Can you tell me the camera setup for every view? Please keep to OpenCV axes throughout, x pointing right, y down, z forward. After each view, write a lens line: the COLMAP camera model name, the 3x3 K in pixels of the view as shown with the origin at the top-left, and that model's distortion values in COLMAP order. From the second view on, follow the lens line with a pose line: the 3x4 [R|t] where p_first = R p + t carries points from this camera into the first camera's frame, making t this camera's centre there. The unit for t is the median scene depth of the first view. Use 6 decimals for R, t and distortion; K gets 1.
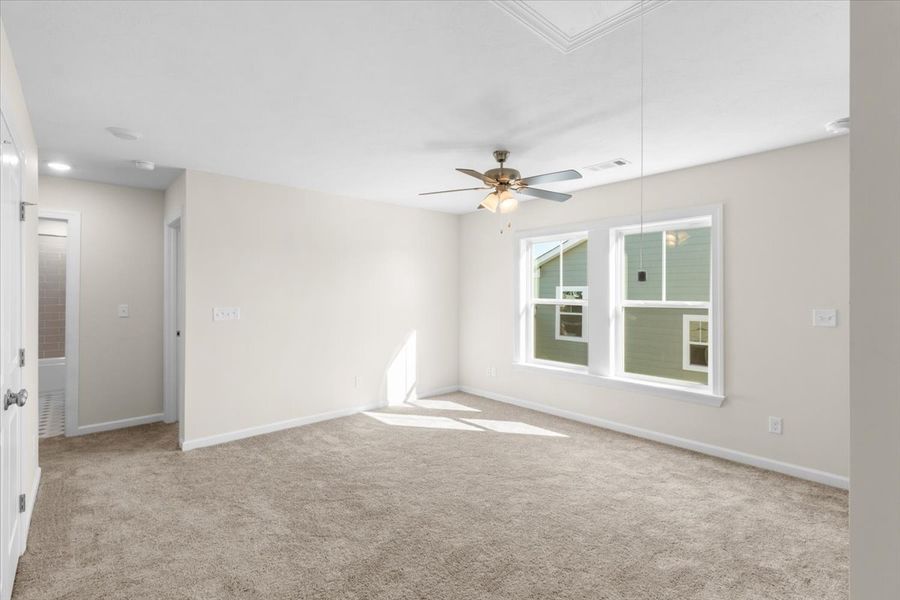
lens RADIAL K [[415.6, 0, 448.3], [0, 415.6, 297.0], [0, 0, 1]] dist [0.003225, -0.000284]
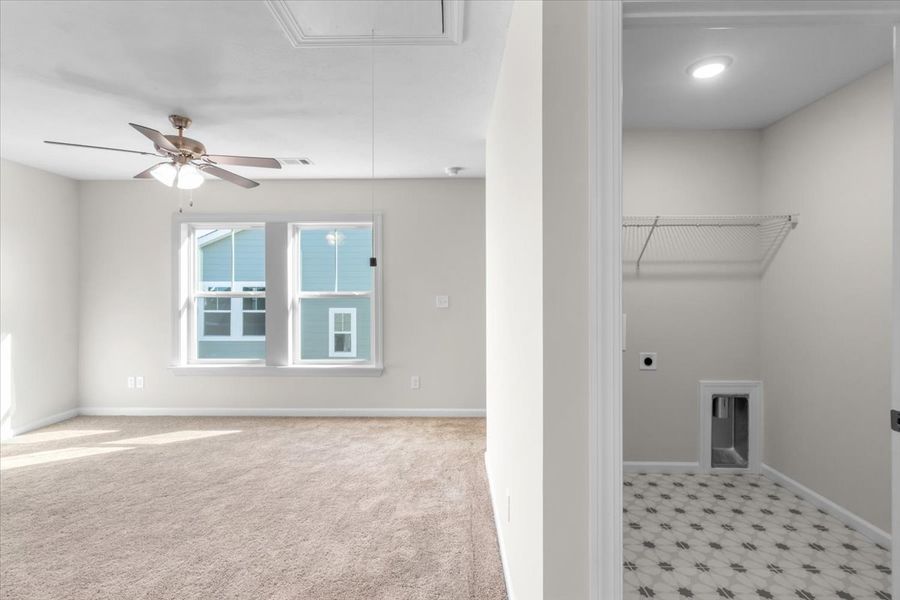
lens RADIAL K [[415.6, 0, 447.7], [0, 415.6, 295.1], [0, 0, 1]] dist [0.003225, -0.000284]
pose [[0.679424, -0.006292, 0.733719, -0.131670], [0.006610, 0.999975, 0.002454, 0.021456], [-0.733717, 0.003183, 0.679448, 0.005933]]
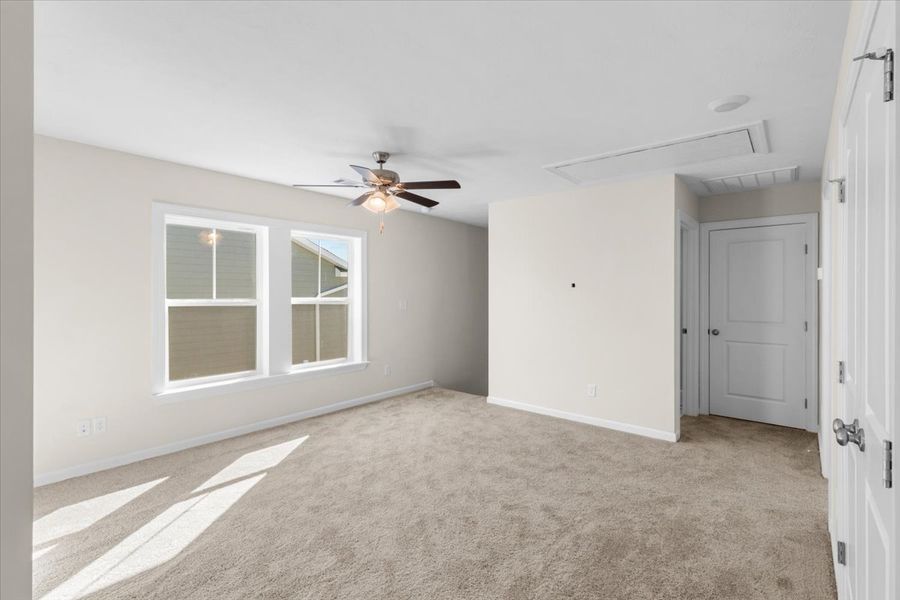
lens RADIAL K [[415.6, 0, 444.1], [0, 415.6, 290.8], [0, 0, 1]] dist [0.003225, -0.000284]
pose [[-0.145721, 0.003641, 0.989319, -0.920136], [0.006559, 0.999975, -0.002714, -0.007652], [-0.989304, 0.006093, -0.145741, 1.019630]]
